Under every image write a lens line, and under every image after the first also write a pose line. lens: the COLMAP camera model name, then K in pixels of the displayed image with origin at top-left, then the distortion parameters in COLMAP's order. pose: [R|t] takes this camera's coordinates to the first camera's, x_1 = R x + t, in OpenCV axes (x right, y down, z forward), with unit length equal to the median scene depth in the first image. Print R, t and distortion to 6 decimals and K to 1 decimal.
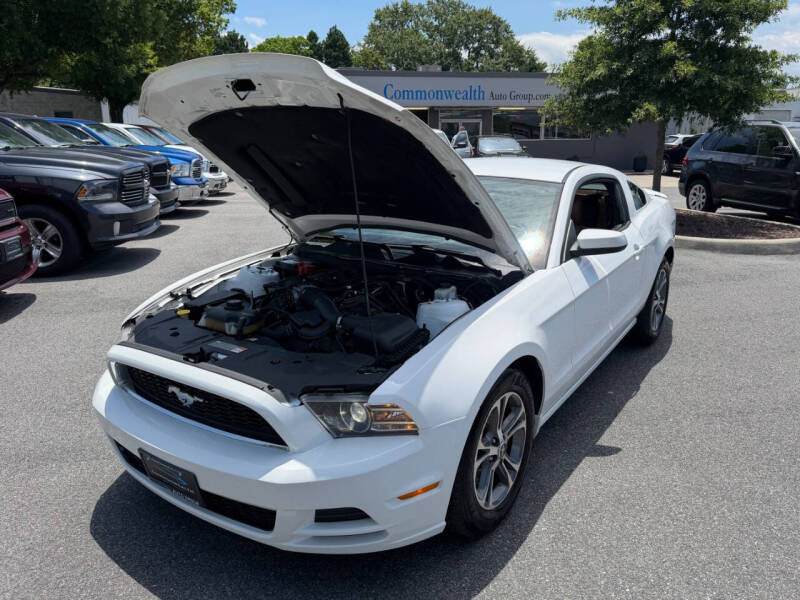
lens RADIAL K [[618.2, 0, 404.4], [0, 618.2, 294.5], [0, 0, 1]] dist [0.008019, -0.006340]
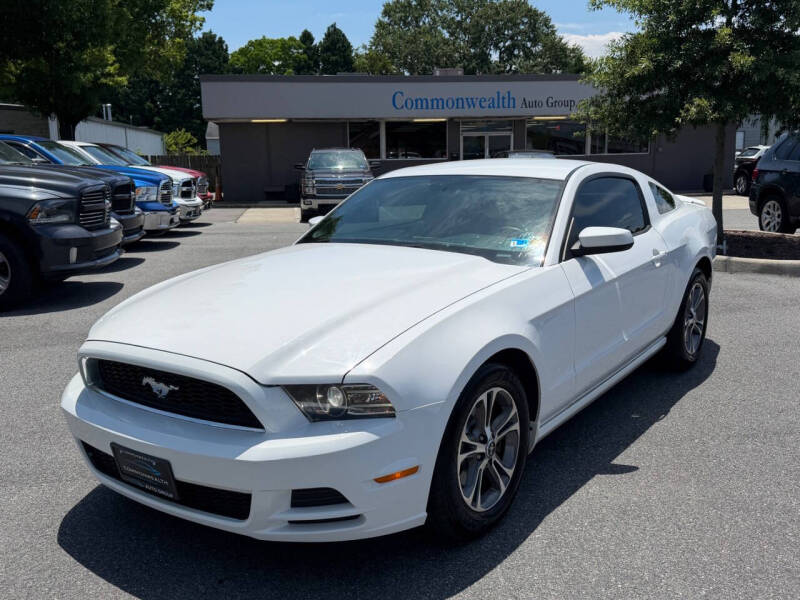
lens RADIAL K [[783.6, 0, 407.0], [0, 783.6, 301.4], [0, 0, 1]] dist [0.028308, 0.000000]
pose [[0.999696, -0.012346, -0.021359, 0.042164], [0.010852, 0.997578, -0.068708, 0.077612], [0.022156, 0.068455, 0.997408, -0.156194]]
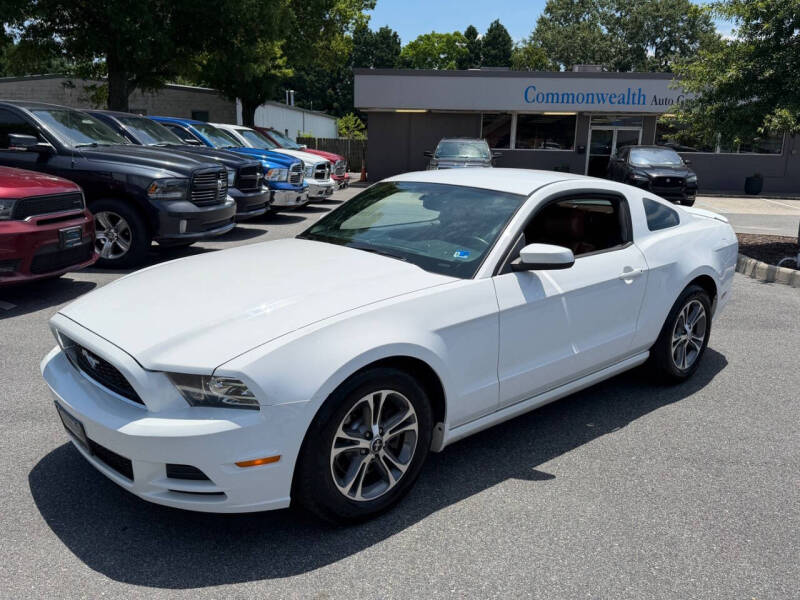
lens RADIAL K [[699.0, 0, 398.4], [0, 699.0, 306.7], [0, 0, 1]] dist [0.083343, -0.130559]
pose [[0.971281, 0.078591, -0.224582, 0.317901], [-0.083877, 0.996377, -0.014076, 0.024159], [0.222662, 0.032509, 0.974354, -0.103003]]
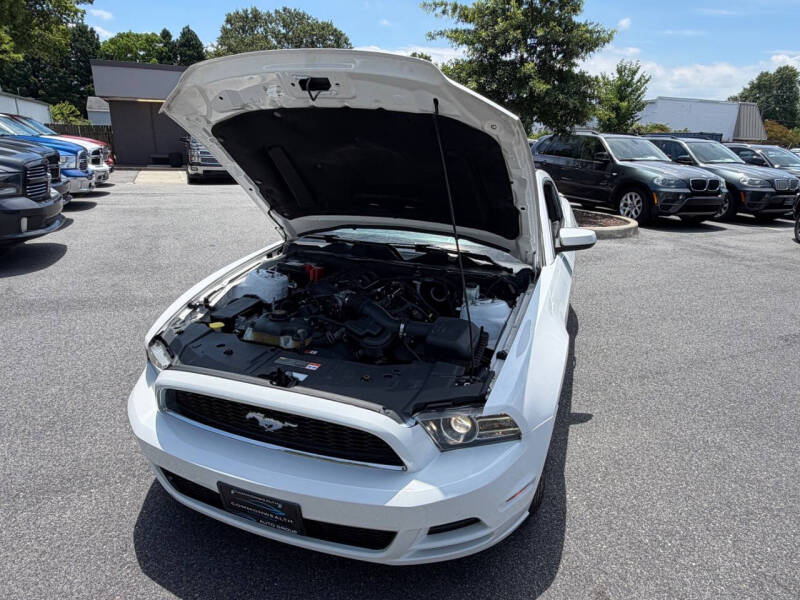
lens RADIAL K [[522.6, 0, 402.2], [0, 522.6, 304.1], [0, 0, 1]] dist [-0.007376, 0.007976]
pose [[0.965973, -0.049776, 0.253809, -0.229033], [0.033602, 0.997142, 0.067669, -0.038740], [-0.256452, -0.056838, 0.964884, 0.129128]]
